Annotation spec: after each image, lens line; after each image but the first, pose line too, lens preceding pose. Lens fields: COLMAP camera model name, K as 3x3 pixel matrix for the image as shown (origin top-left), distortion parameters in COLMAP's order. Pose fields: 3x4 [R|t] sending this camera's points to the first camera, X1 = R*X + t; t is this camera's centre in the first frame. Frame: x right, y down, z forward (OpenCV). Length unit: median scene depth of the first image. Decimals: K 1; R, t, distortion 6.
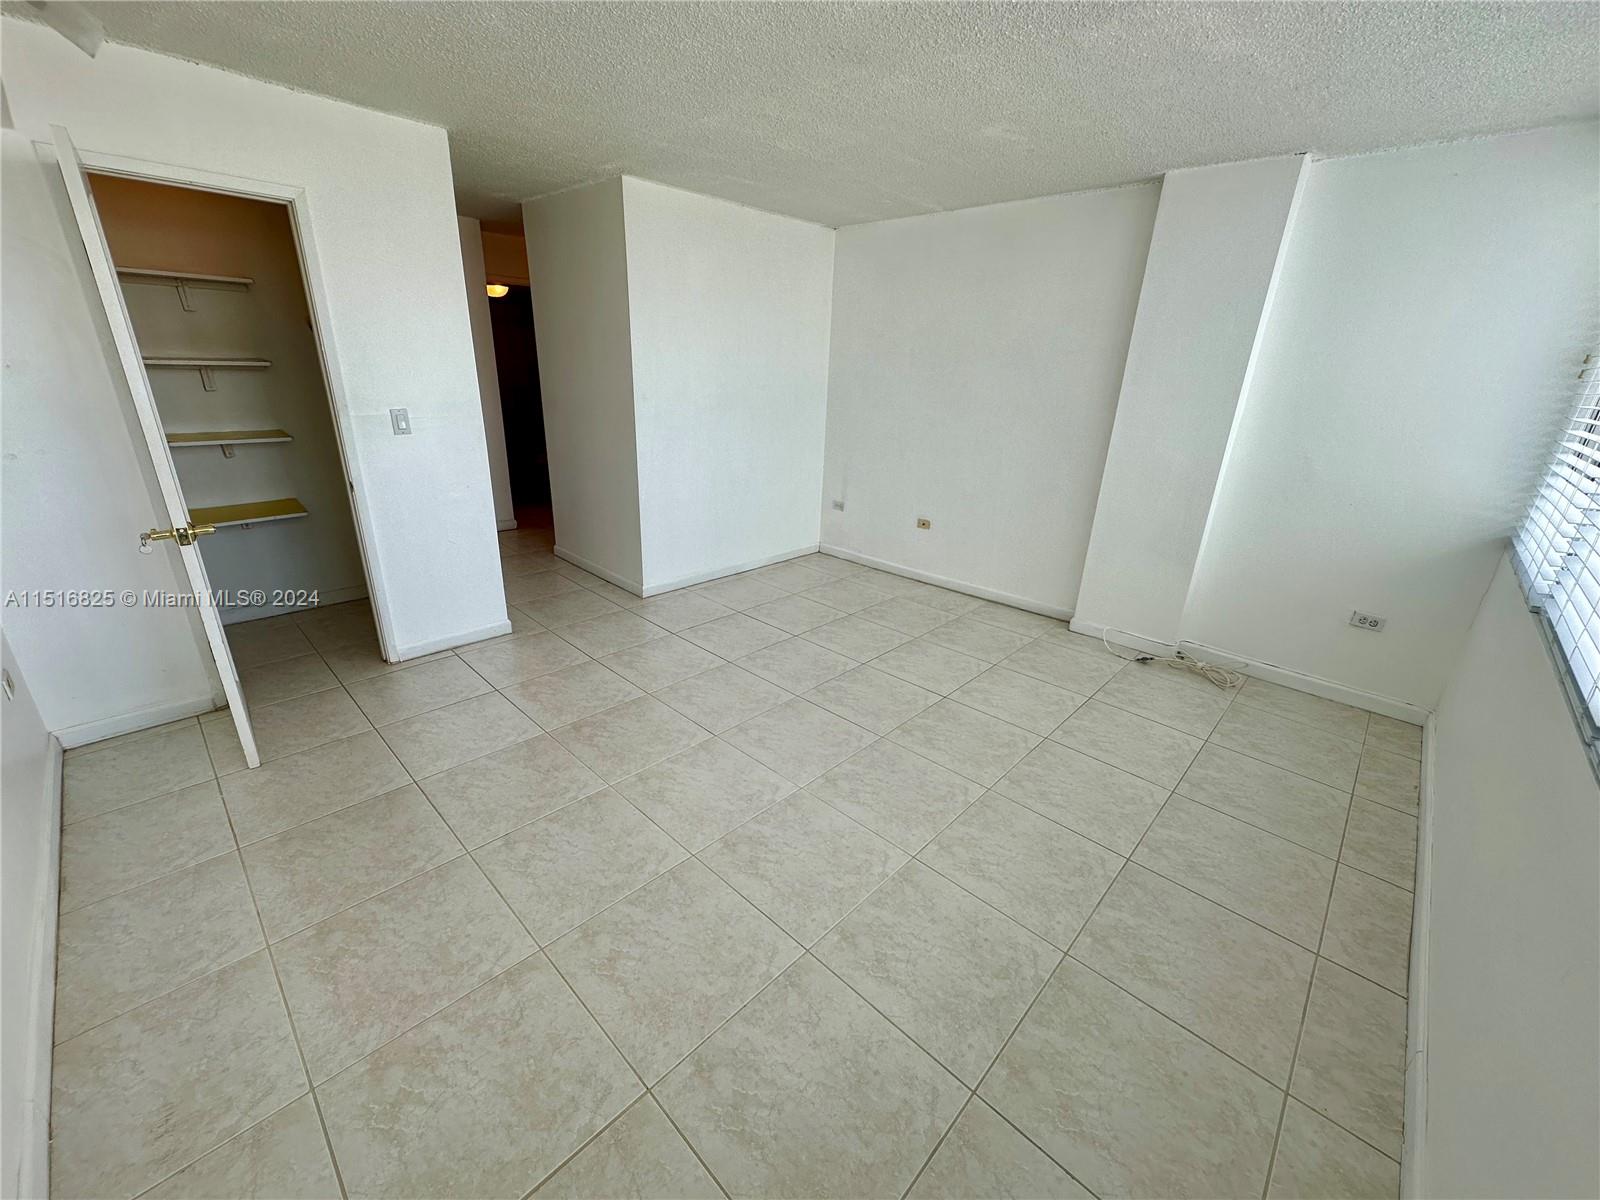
lens RADIAL K [[617.8, 0, 803.9], [0, 617.8, 646.0], [0, 0, 1]] dist [-0.002205, -0.000007]
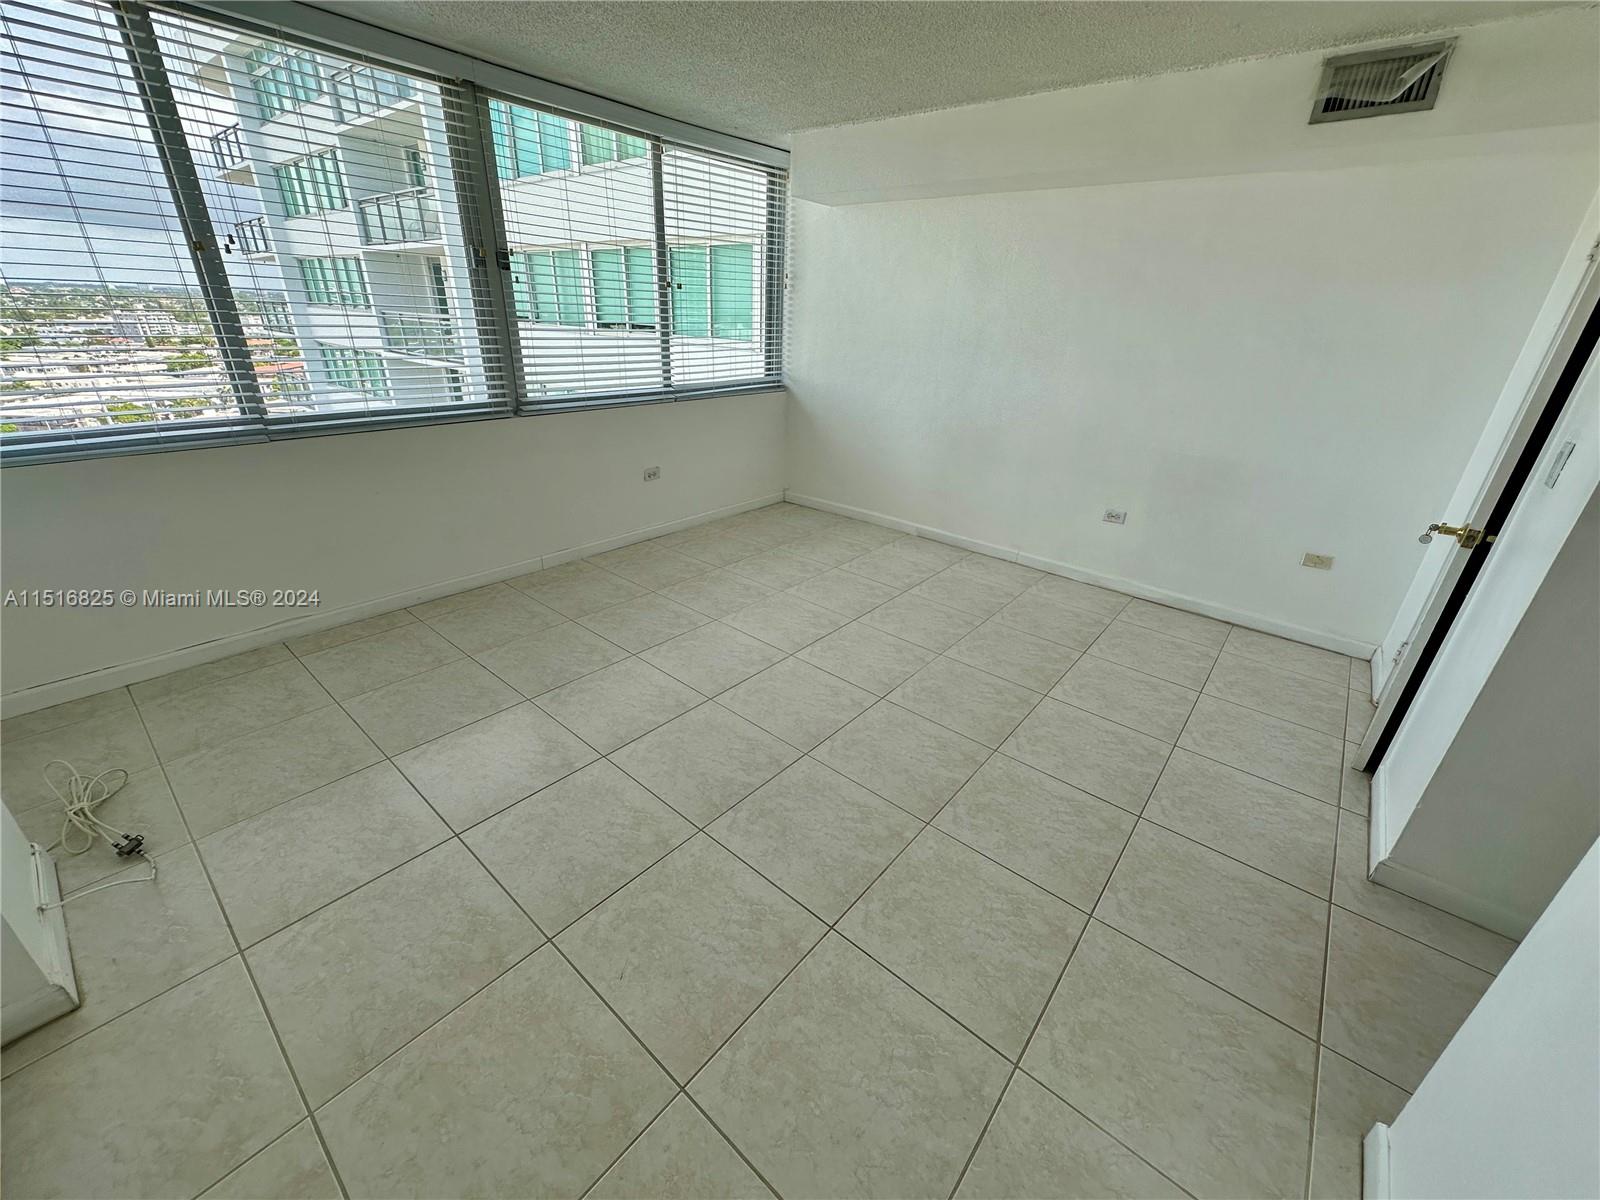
lens RADIAL K [[638.1, 0, 801.0], [0, 638.1, 598.8], [0, 0, 1]] dist [-0.000905, -0.000251]
pose [[-0.995001, -0.043635, -0.089827, 0.074440], [-0.096628, 0.647811, 0.755648, -0.633130], [0.025218, 0.760550, -0.648789, 1.373436]]
